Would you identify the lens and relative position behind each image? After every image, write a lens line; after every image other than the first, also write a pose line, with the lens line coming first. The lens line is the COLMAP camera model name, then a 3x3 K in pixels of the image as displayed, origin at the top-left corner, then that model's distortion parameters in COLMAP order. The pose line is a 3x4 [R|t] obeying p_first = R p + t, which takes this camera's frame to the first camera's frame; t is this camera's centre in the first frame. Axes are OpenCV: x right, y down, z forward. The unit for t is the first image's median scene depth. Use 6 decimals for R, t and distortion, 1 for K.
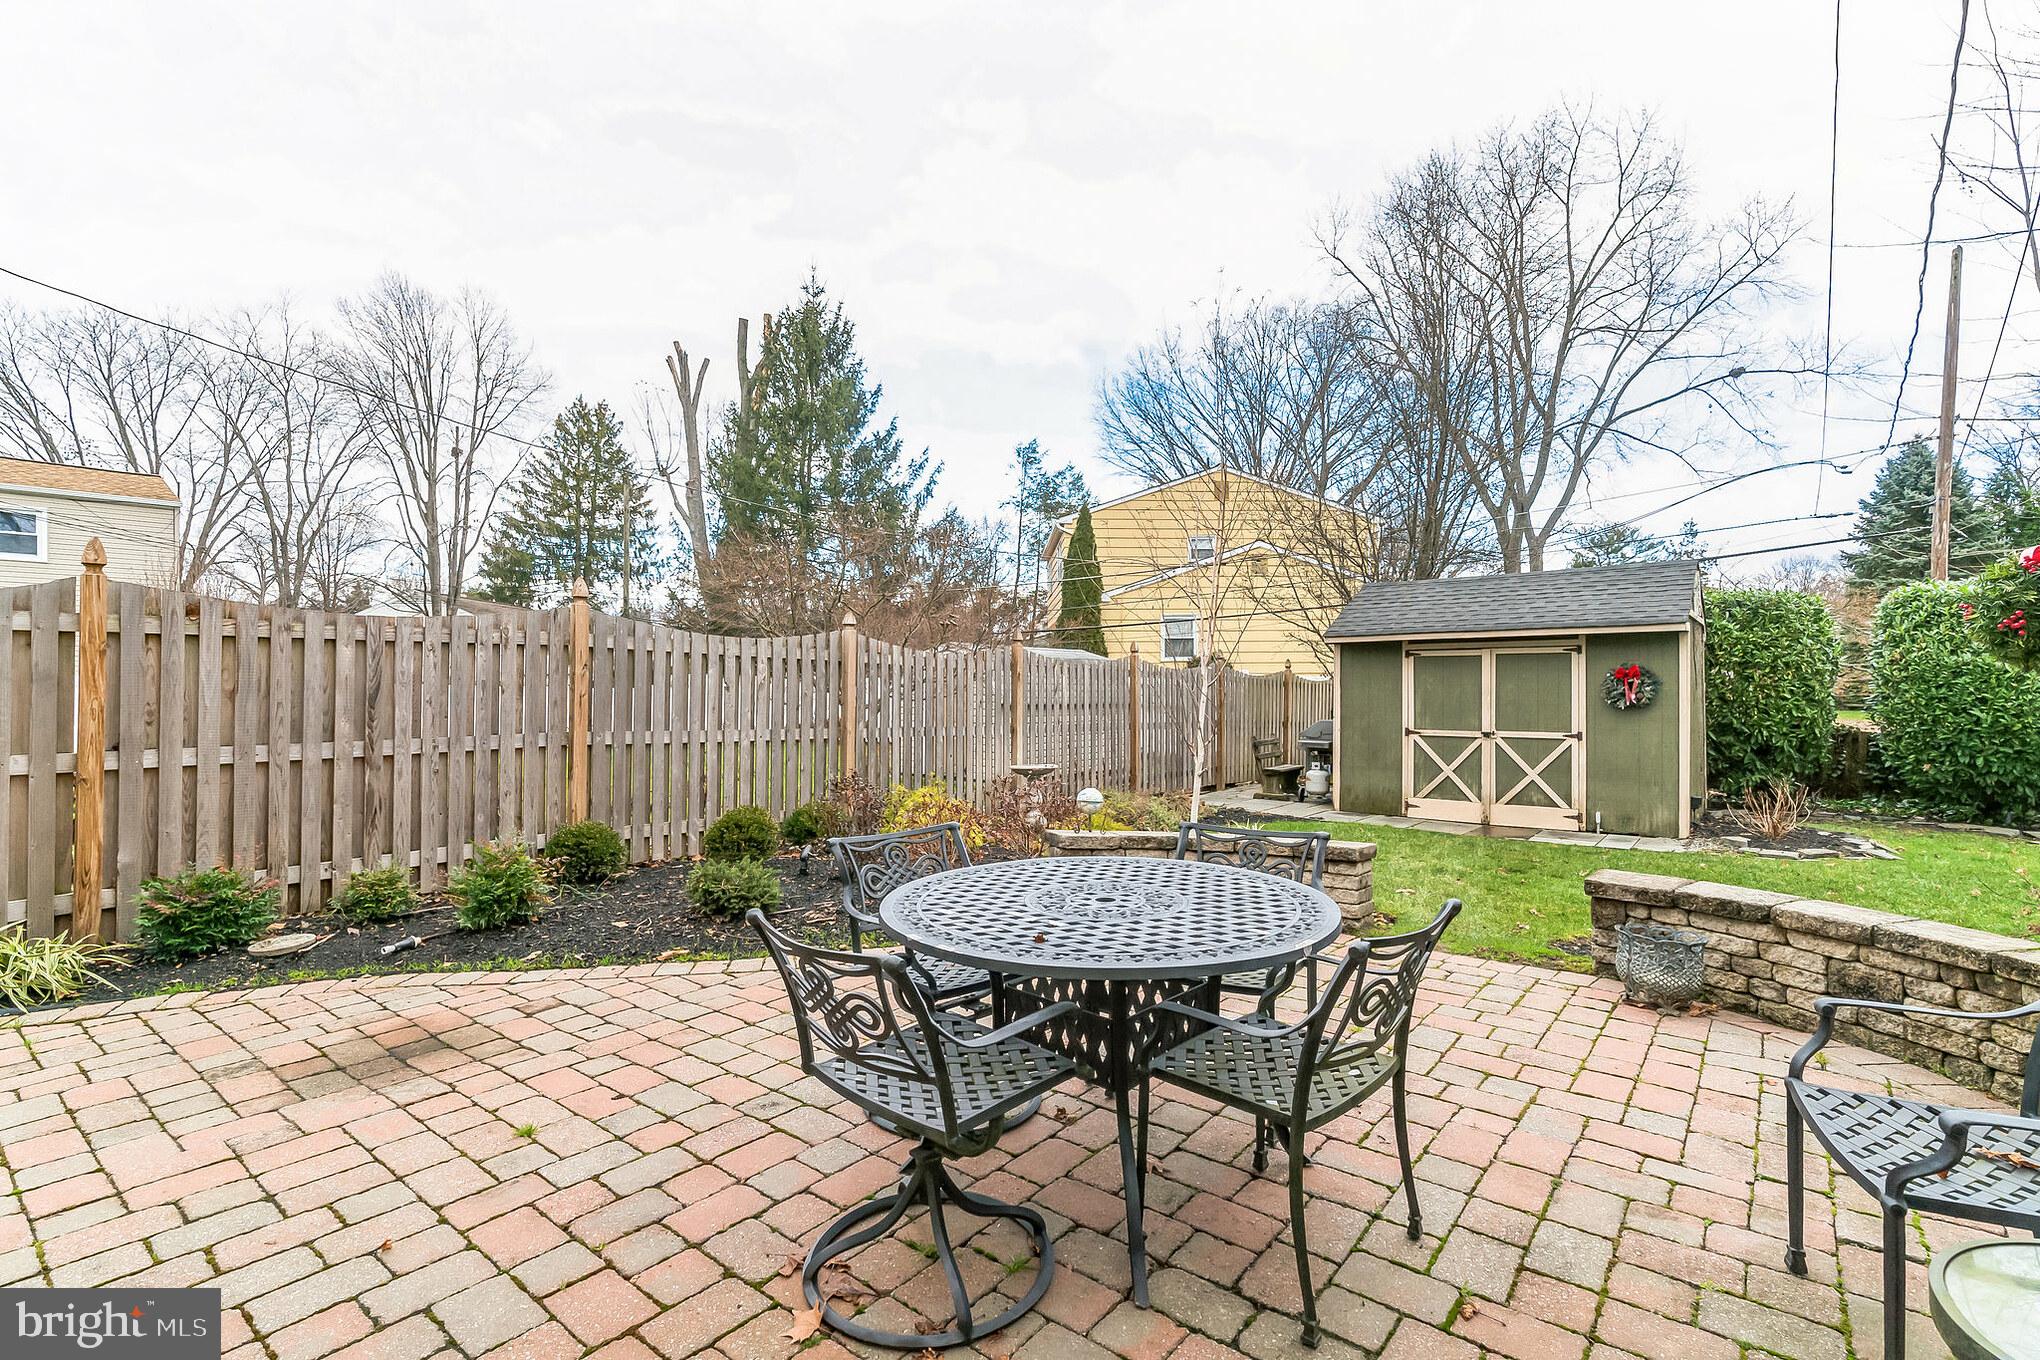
lens RADIAL K [[945.2, 0, 1020.0], [0, 945.2, 680.0], [0, 0, 1]] dist [-0.003344, -0.000185]
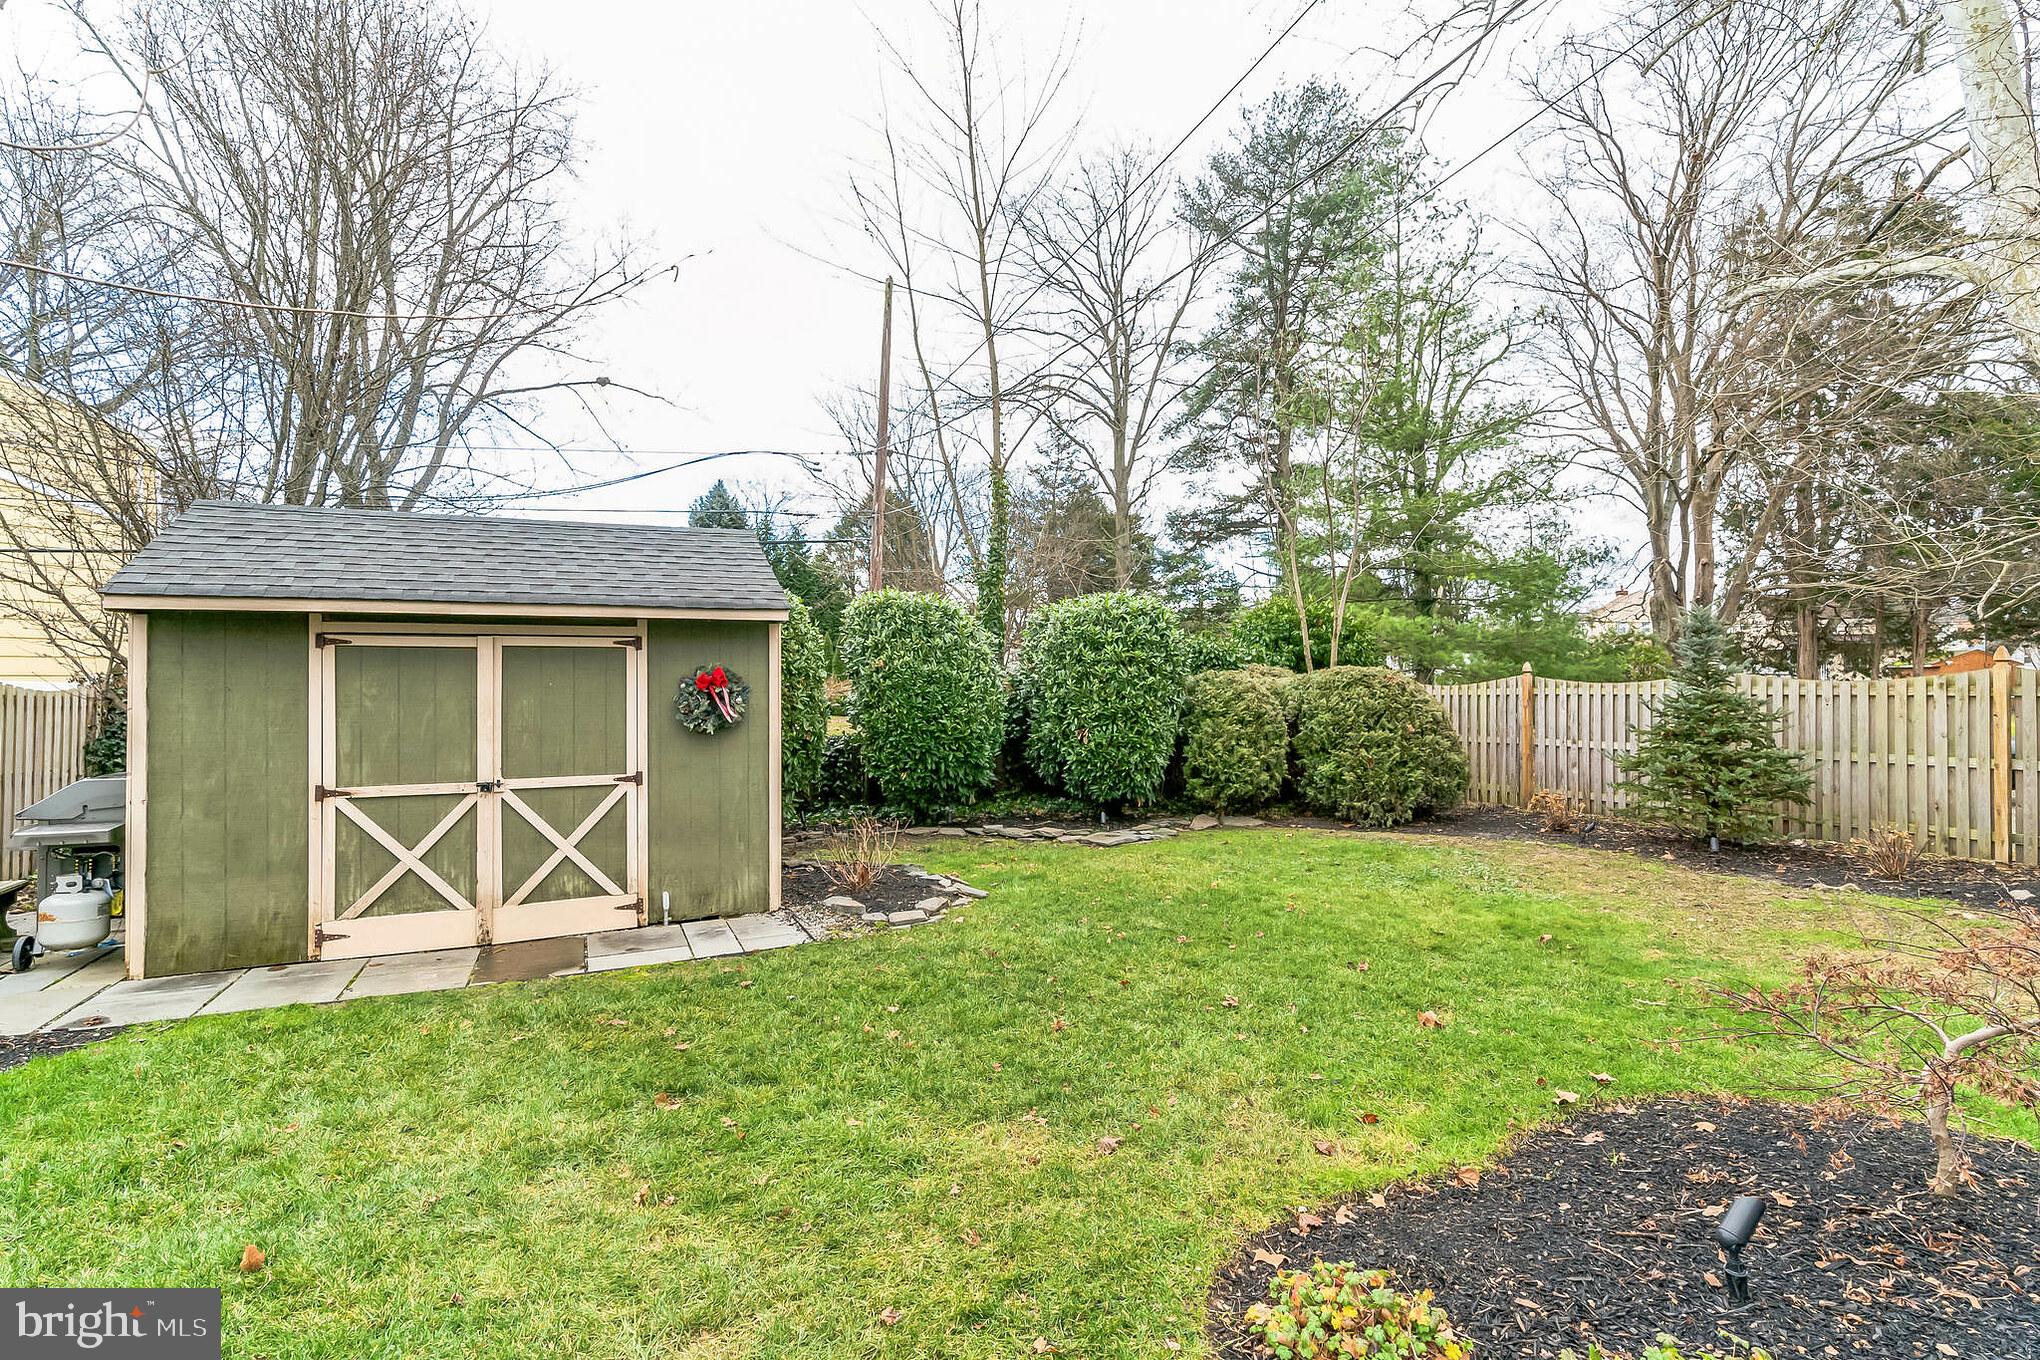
lens RADIAL K [[926.0, 0, 1028.5], [0, 926.0, 681.4], [0, 0, 1]] dist [-0.030370, 0.010202]
pose [[0.406859, 0.003657, 0.913484, 0.123464], [0.000454, 0.999991, -0.004206, -0.003296], [-0.913491, 0.002126, 0.406854, 0.479452]]
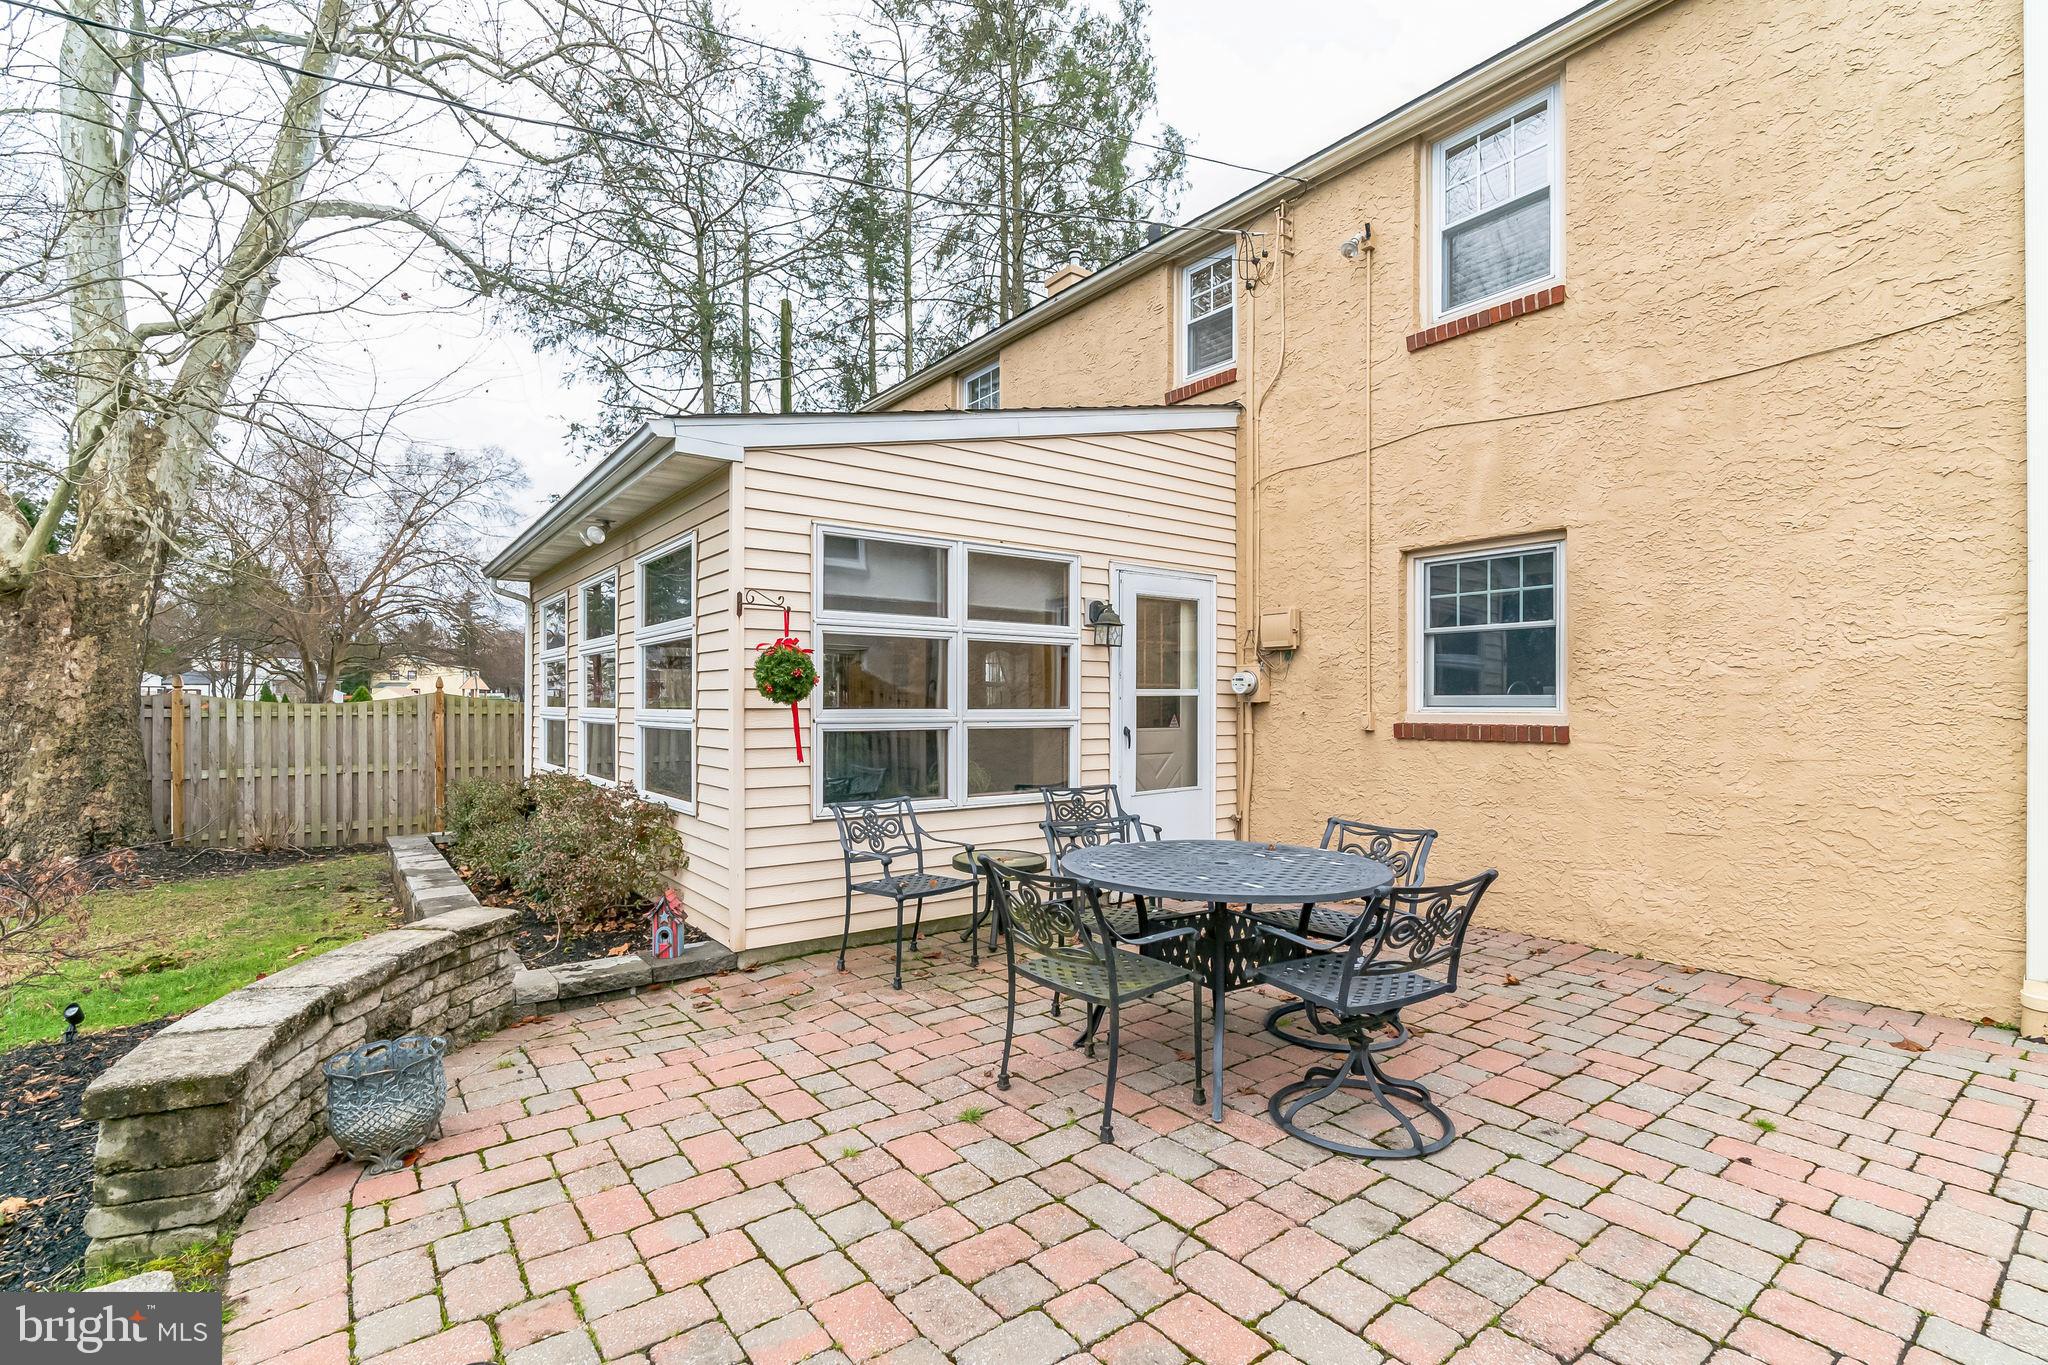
lens RADIAL K [[929.7, 0, 1032.5], [0, 929.7, 683.9], [0, 0, 1]] dist [-0.030370, 0.010202]
pose [[-0.972669, 0.007120, 0.232086, 0.010644], [0.001044, 0.999654, -0.026292, 0.001304], [-0.232193, -0.025331, -0.972340, 0.582359]]
